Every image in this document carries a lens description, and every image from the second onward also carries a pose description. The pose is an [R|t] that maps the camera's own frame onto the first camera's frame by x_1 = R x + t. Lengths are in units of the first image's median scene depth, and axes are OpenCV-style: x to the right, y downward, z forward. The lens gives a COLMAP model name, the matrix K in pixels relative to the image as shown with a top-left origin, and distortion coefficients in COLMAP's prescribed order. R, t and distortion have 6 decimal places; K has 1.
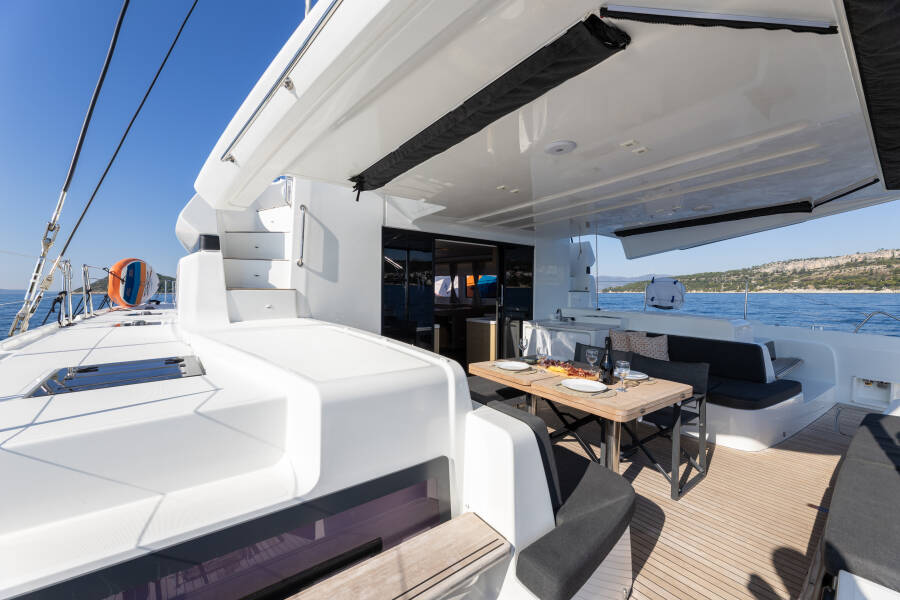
lens RADIAL K [[351.0, 0, 452.0], [0, 351.0, 299.6], [0, 0, 1]] dist [-0.000745, 0.000543]
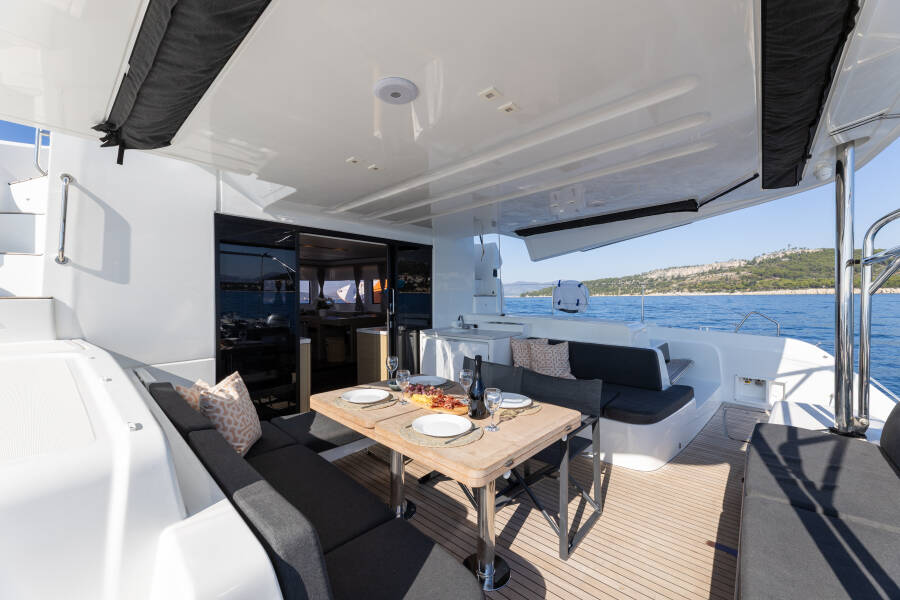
lens RADIAL K [[351.0, 0, 448.7], [0, 351.0, 298.8], [0, 0, 1]] dist [-0.000745, 0.000543]
pose [[0.982614, -0.012397, 0.185246, 0.164104], [0.015724, 0.999740, -0.016500, -0.003344], [-0.184993, 0.019126, 0.982554, 0.177174]]
